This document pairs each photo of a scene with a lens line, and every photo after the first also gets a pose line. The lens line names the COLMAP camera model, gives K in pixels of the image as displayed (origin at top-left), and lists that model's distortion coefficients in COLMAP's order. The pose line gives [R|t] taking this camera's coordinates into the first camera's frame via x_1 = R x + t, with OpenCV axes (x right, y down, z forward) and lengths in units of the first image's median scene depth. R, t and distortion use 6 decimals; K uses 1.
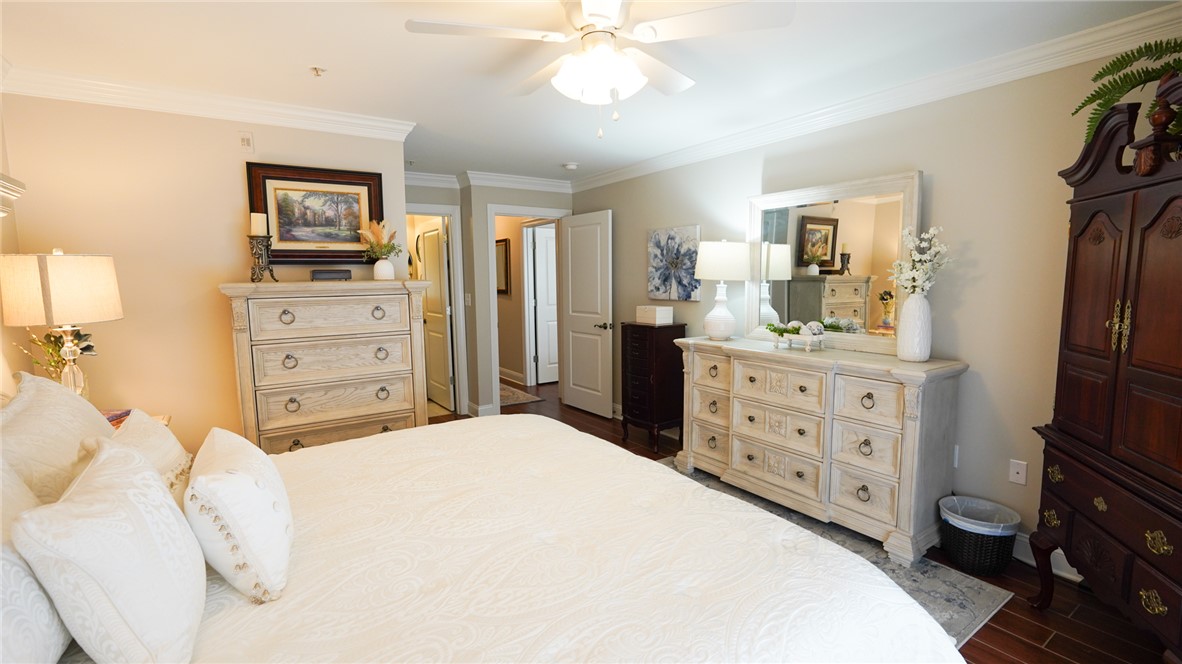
lens RADIAL K [[526.6, 0, 591.0], [0, 526.6, 332.0], [0, 0, 1]] dist [-0.021458, 0.008941]
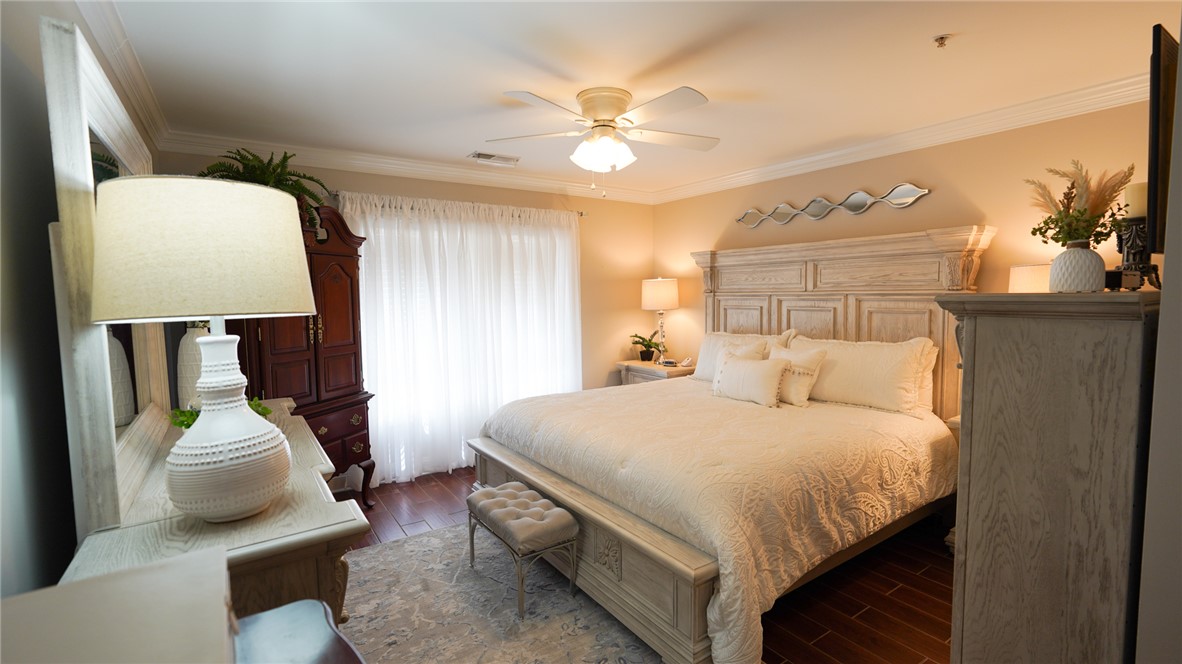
lens RADIAL K [[526.6, 0, 591.0], [0, 526.6, 332.0], [0, 0, 1]] dist [-0.021458, 0.008941]
pose [[-0.999601, 0.022810, 0.016679, 0.034457], [0.025427, 0.983562, 0.178769, -0.159720], [-0.012327, 0.179122, -0.983750, 1.499214]]
